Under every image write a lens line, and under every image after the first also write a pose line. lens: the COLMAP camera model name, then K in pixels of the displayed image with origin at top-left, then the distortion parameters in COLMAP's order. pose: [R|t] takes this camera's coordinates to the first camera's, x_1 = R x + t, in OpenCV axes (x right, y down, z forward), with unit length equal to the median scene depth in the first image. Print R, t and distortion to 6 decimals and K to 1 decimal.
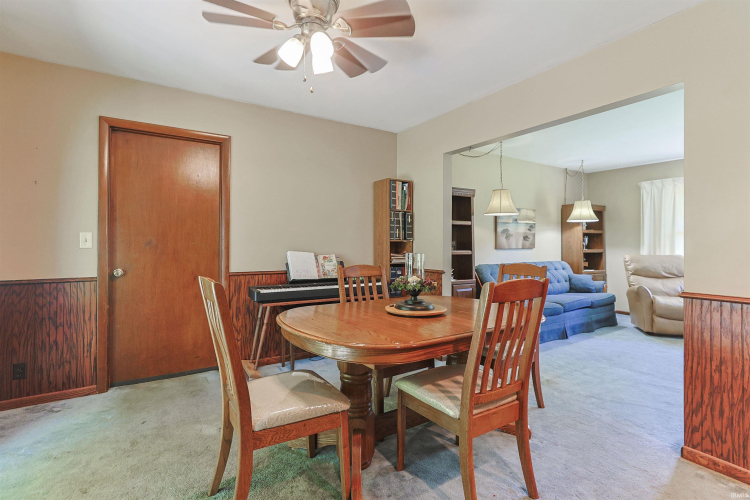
lens RADIAL K [[358.4, 0, 376.9], [0, 358.4, 250.5], [0, 0, 1]] dist [-0.004493, 0.000252]
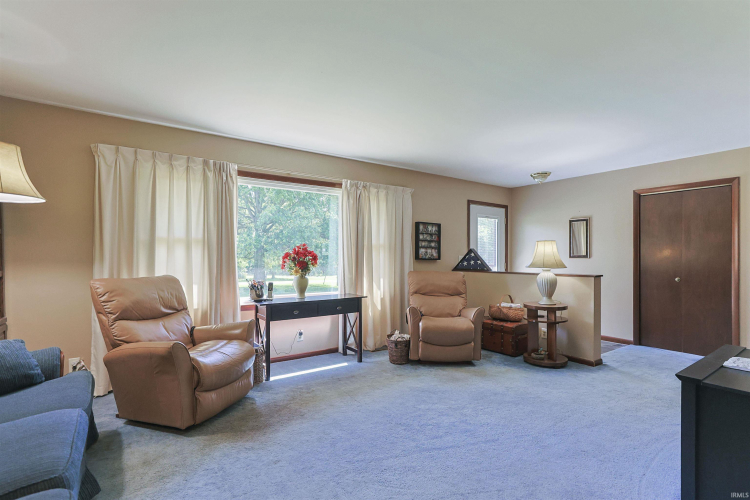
lens RADIAL K [[370.1, 0, 377.5], [0, 370.1, 250.5], [0, 0, 1]] dist [-0.001602, 0.001037]
pose [[-0.047453, 0.011042, 0.998812, 0.268258], [0.016976, 0.999803, -0.010247, -0.028163], [-0.998729, 0.016470, -0.047631, 1.000171]]
